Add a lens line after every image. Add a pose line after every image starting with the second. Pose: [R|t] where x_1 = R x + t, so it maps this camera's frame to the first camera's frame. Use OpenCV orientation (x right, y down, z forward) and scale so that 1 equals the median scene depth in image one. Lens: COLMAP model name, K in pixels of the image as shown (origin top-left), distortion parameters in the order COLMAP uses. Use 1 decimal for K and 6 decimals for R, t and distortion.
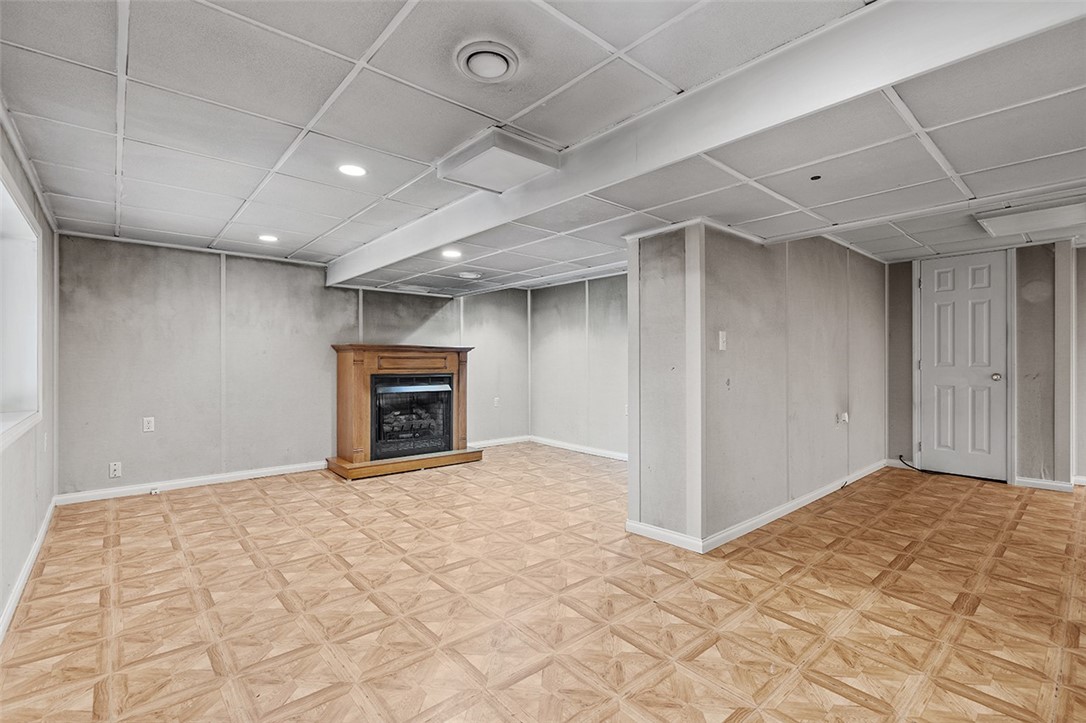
lens RADIAL K [[489.6, 0, 537.8], [0, 489.6, 360.3], [0, 0, 1]] dist [-0.006722, 0.002851]
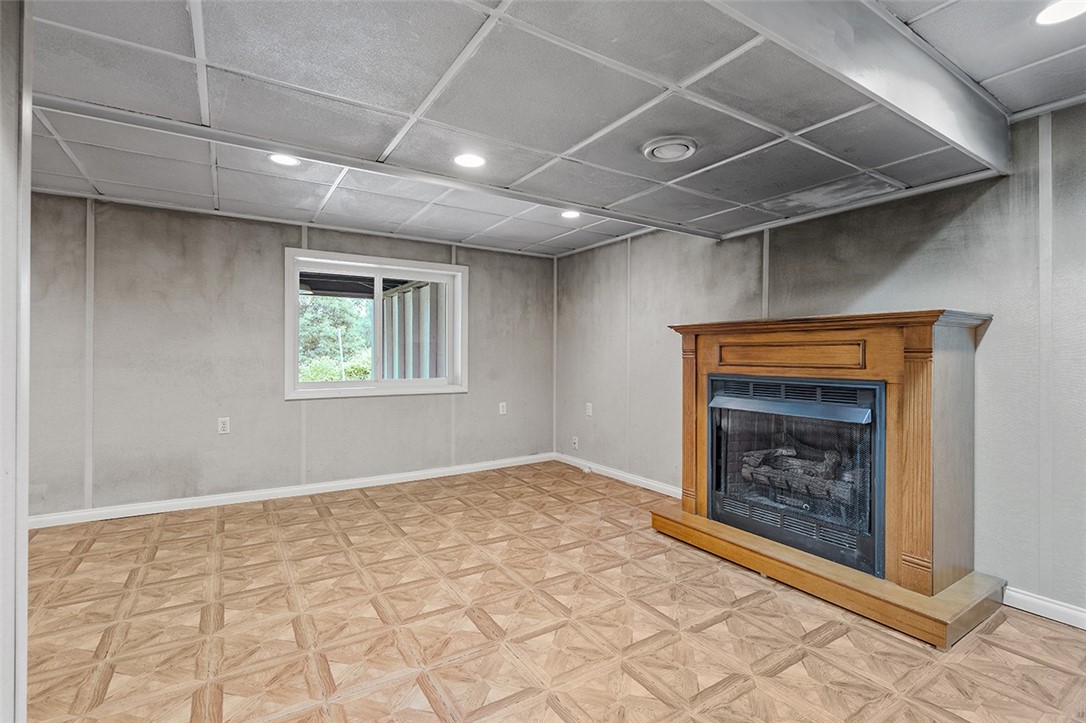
lens RADIAL K [[489.6, 0, 534.9], [0, 489.6, 357.4], [0, 0, 1]] dist [-0.006722, 0.002851]
pose [[-0.139991, 0.003087, -0.990148, 0.329598], [-0.000602, 0.999995, 0.003203, 0.008251], [0.990153, 0.001044, -0.139989, 1.027974]]
